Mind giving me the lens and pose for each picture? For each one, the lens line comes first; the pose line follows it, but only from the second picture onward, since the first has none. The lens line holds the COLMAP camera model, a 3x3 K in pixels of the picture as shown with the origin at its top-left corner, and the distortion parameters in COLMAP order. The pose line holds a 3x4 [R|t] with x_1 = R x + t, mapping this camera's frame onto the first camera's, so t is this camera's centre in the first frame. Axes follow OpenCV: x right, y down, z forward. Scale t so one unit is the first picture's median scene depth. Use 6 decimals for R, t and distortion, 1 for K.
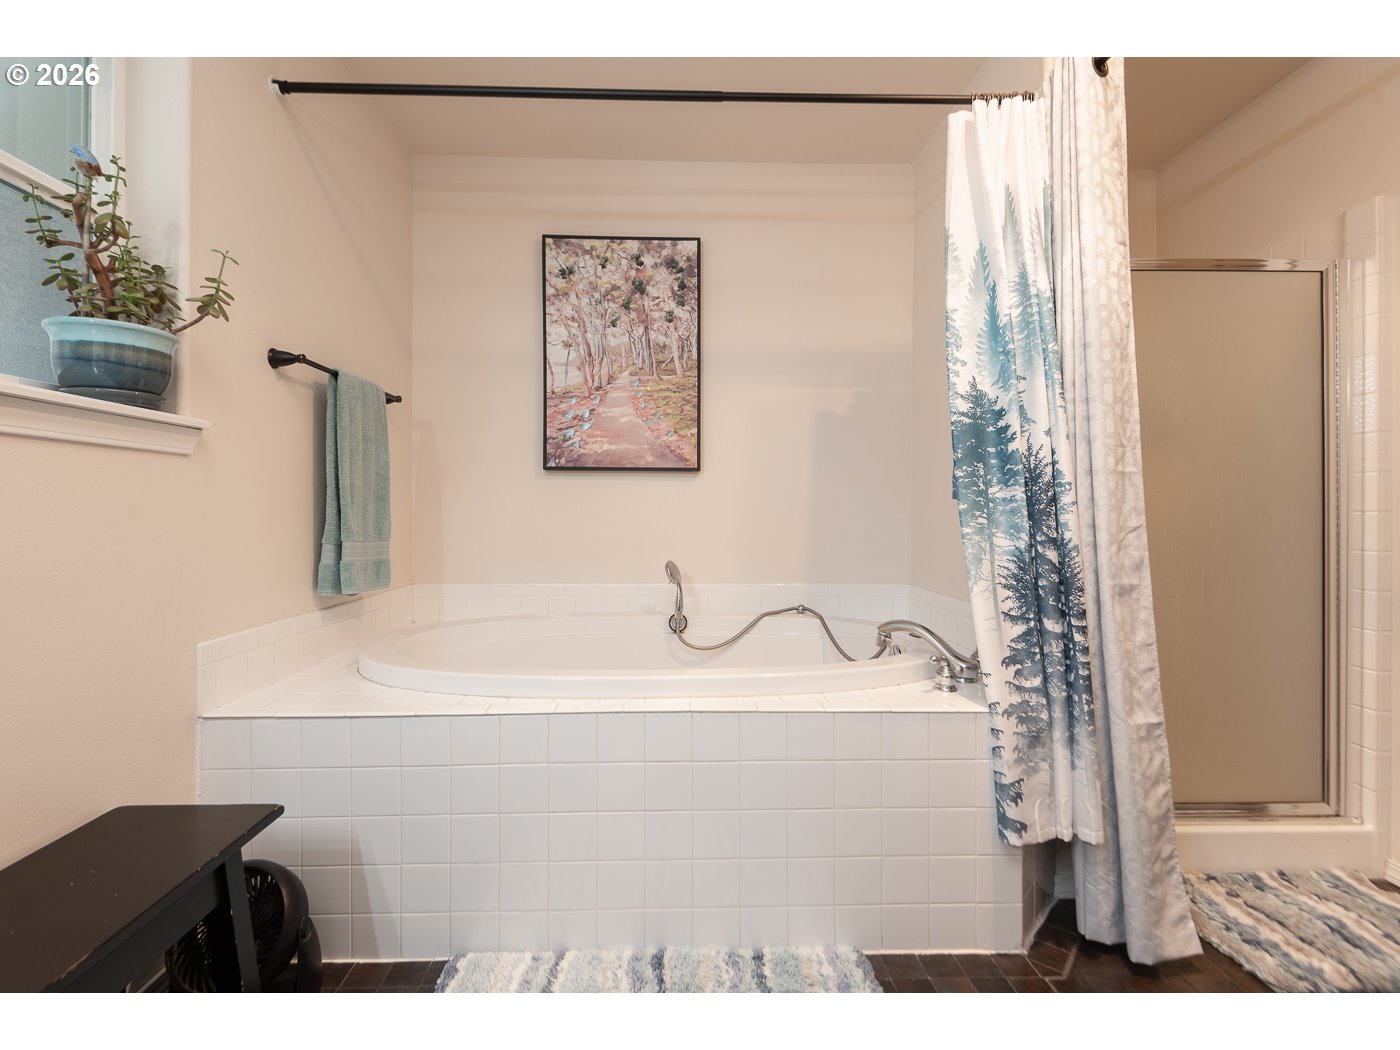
lens RADIAL K [[656.8, 0, 693.7], [0, 656.8, 506.6], [0, 0, 1]] dist [0.046408, -0.032842]
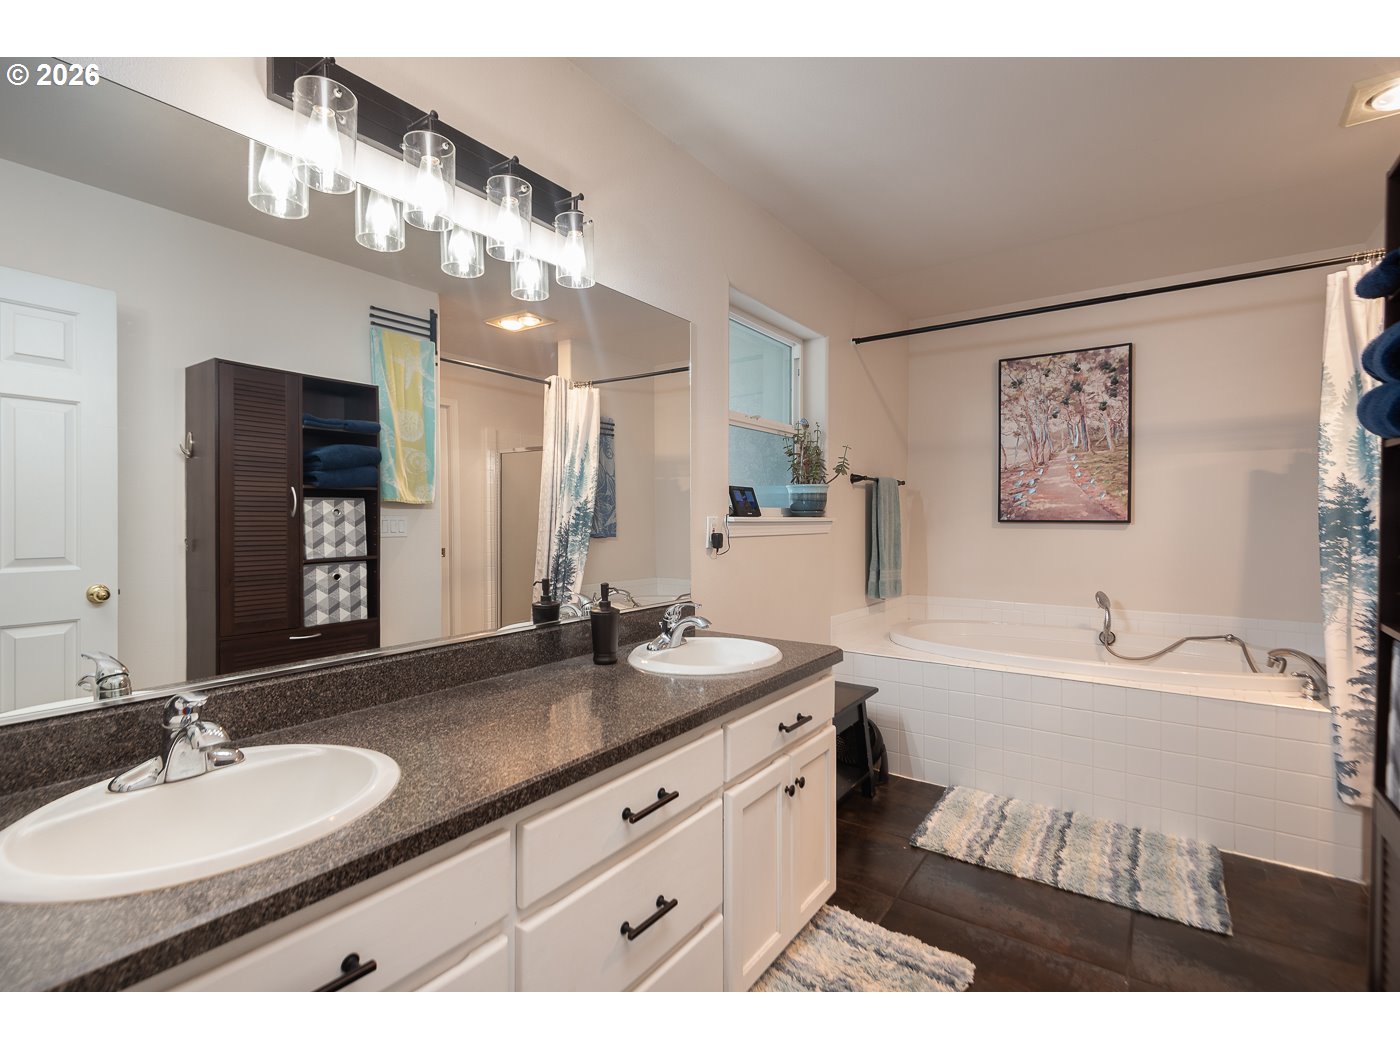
lens RADIAL K [[687.2, 0, 669.8], [0, 687.2, 526.5], [0, 0, 1]] dist [0.038805, -0.028338]
pose [[0.786638, 0.006341, -0.617382, 0.142548], [0.007304, 0.999782, 0.019574, -0.081837], [0.617371, -0.019907, 0.786420, -0.638874]]
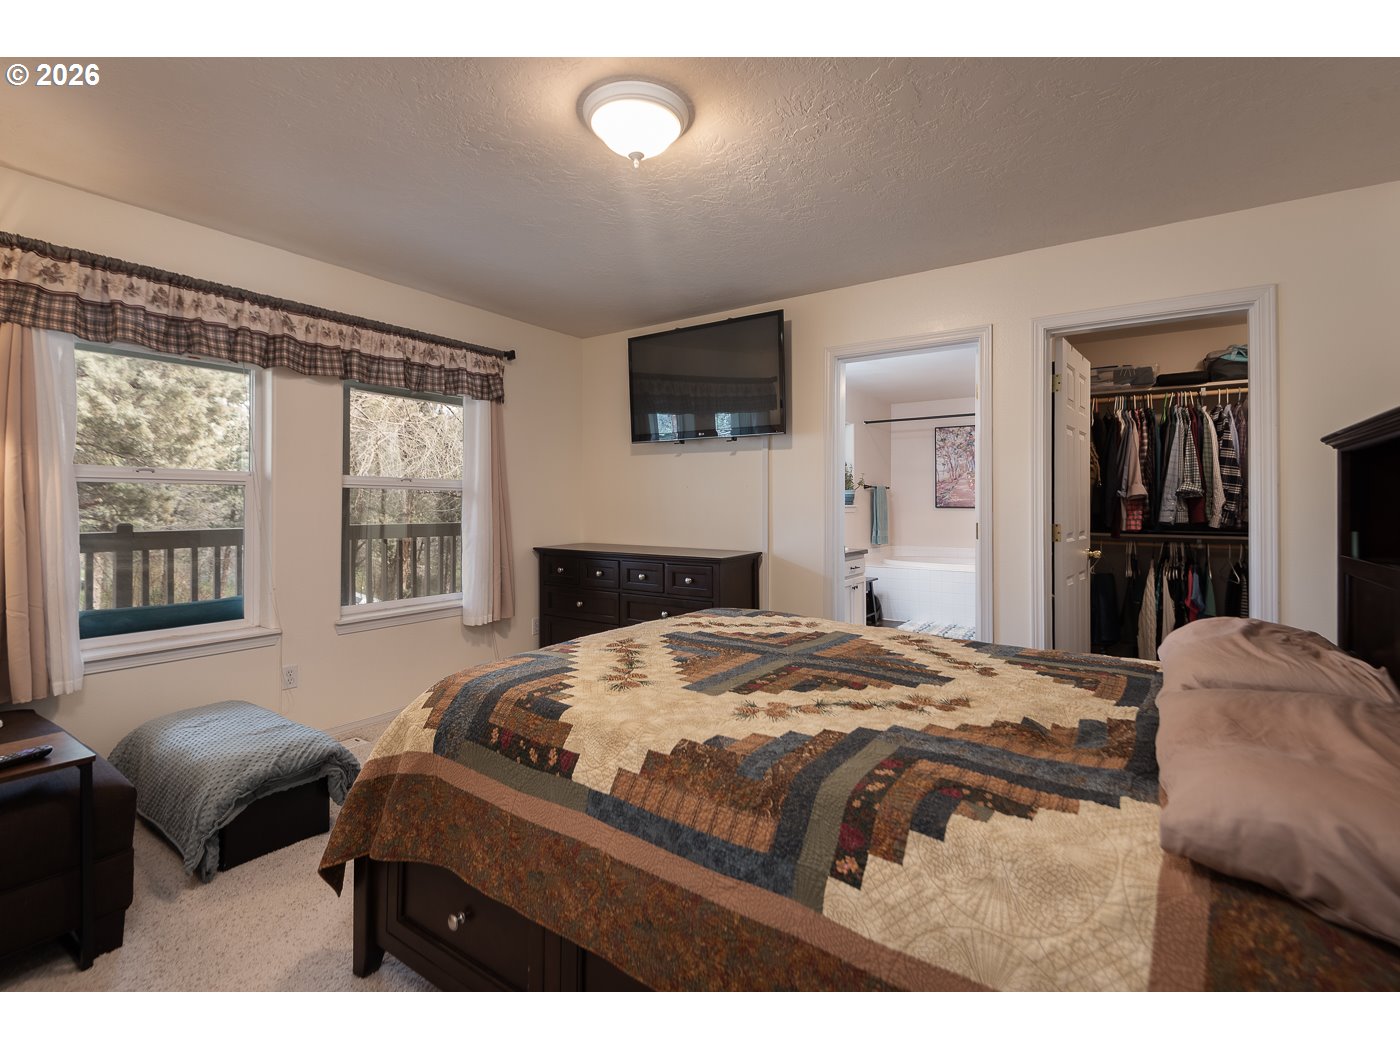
lens RADIAL K [[656.8, 0, 693.7], [0, 656.8, 506.6], [0, 0, 1]] dist [0.046408, -0.032842]
pose [[0.800780, -0.000764, -0.598958, 0.669040], [0.004233, 0.999981, 0.004384, -0.078480], [0.598944, -0.006046, 0.800768, -1.987772]]
